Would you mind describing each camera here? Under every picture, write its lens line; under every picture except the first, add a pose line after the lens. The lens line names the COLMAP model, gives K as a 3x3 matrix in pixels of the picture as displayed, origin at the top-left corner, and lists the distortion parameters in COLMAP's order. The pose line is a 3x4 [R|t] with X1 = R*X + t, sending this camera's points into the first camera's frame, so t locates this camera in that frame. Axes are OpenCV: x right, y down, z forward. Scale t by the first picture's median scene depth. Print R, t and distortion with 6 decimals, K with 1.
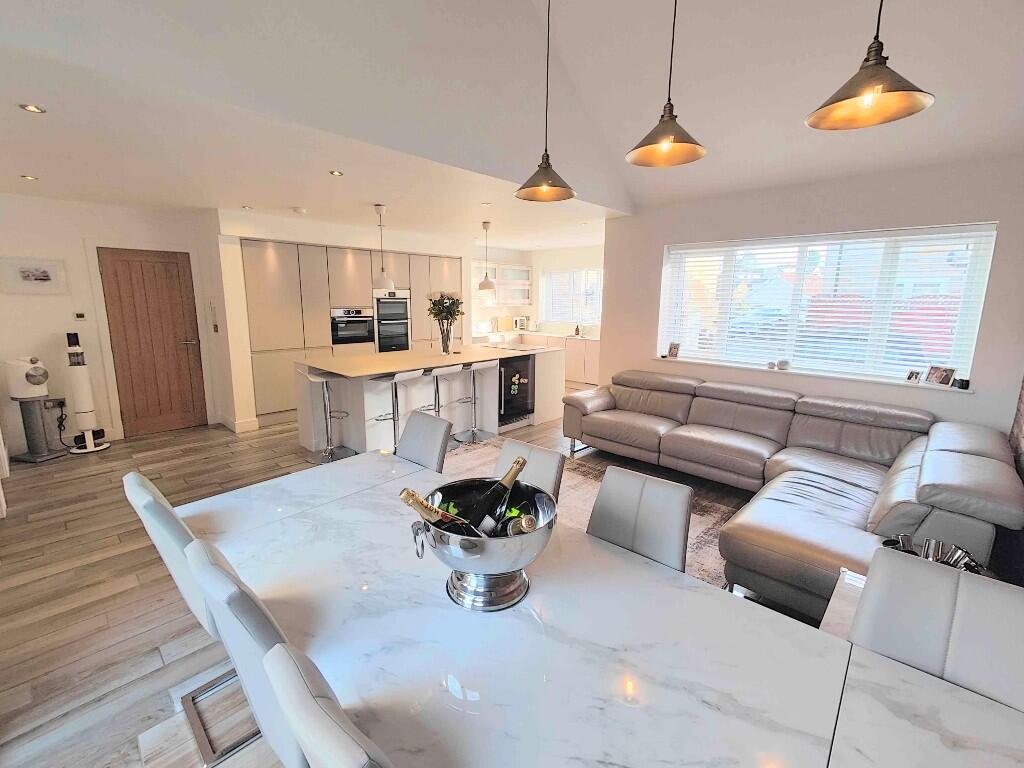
lens RADIAL K [[450.3, 0, 510.8], [0, 450.3, 375.6], [0, 0, 1]] dist [0.004388, 0.000814]
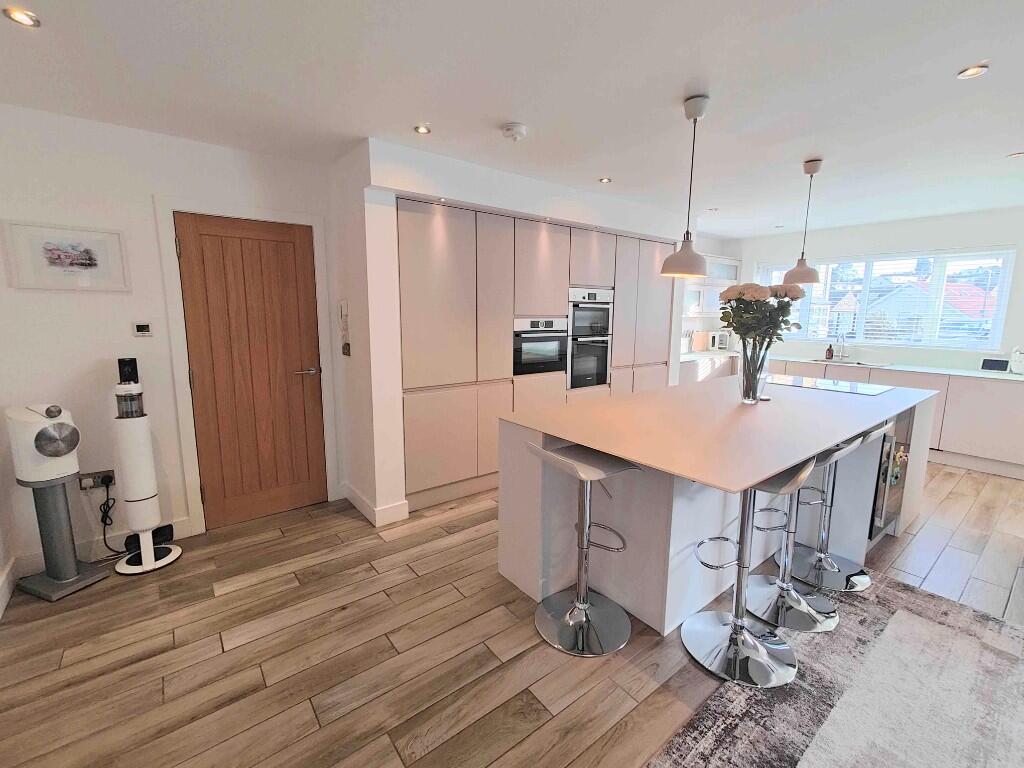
lens RADIAL K [[450.3, 0, 511.6], [0, 450.3, 379.9], [0, 0, 1]] dist [0.004388, 0.000814]
pose [[0.989647, 0.019882, -0.142138, -0.387149], [-0.022726, 0.999572, -0.018417, -0.064410], [0.141711, 0.021457, 0.989676, 0.479294]]
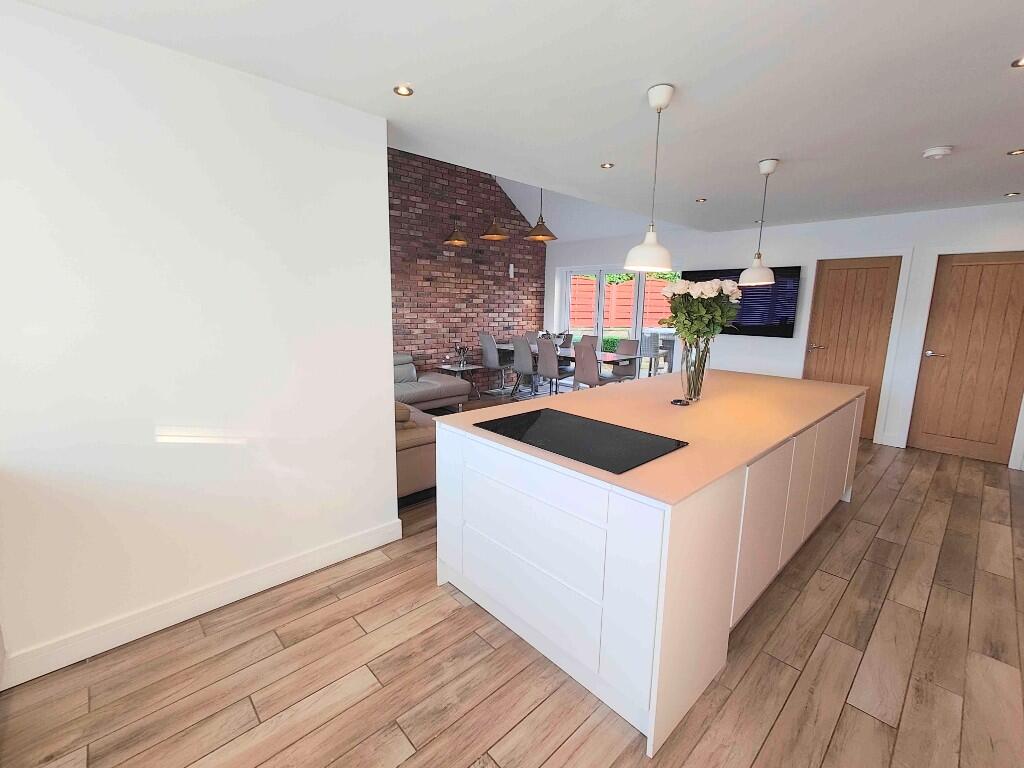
lens RADIAL K [[450.3, 0, 512.1], [0, 450.3, 376.4], [0, 0, 1]] dist [0.004388, 0.000814]
pose [[-0.998160, -0.033691, 0.050408, 0.048612], [-0.015063, 0.943127, 0.332092, -0.276179], [-0.058729, 0.330722, -0.941899, 1.675495]]
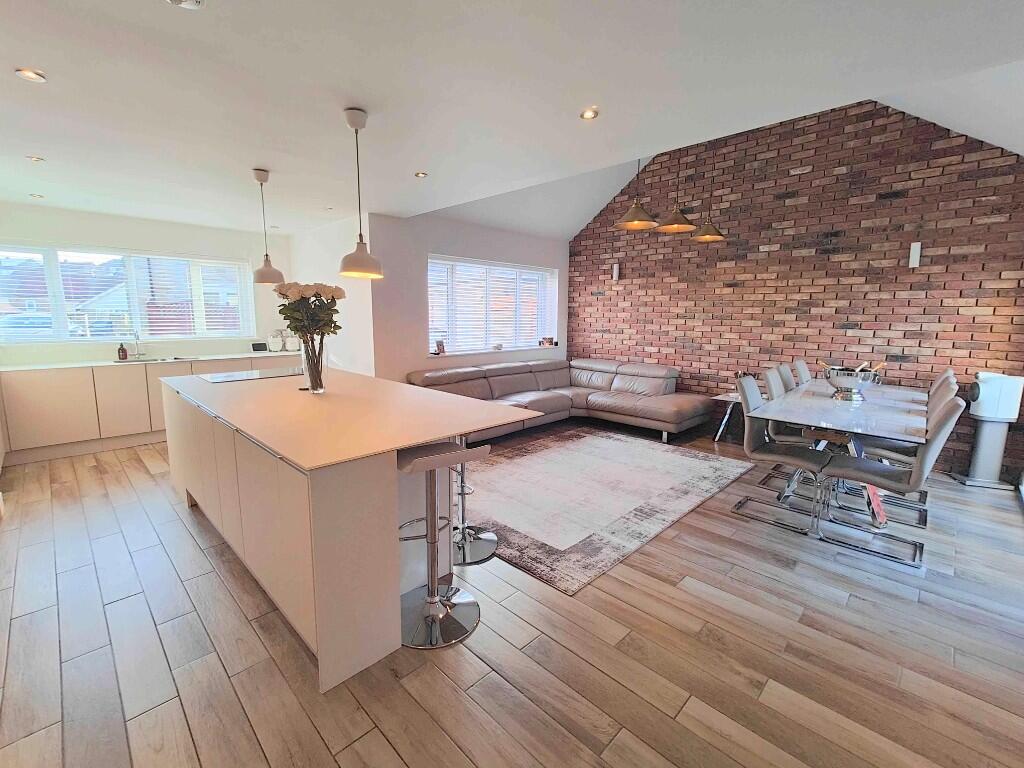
lens RADIAL K [[450.3, 0, 509.2], [0, 450.3, 377.6], [0, 0, 1]] dist [0.004388, 0.000814]
pose [[0.017235, -0.151422, 0.988319, -0.792420], [0.165302, 0.975295, 0.146544, -0.121860], [-0.986092, 0.160846, 0.041840, 0.807996]]
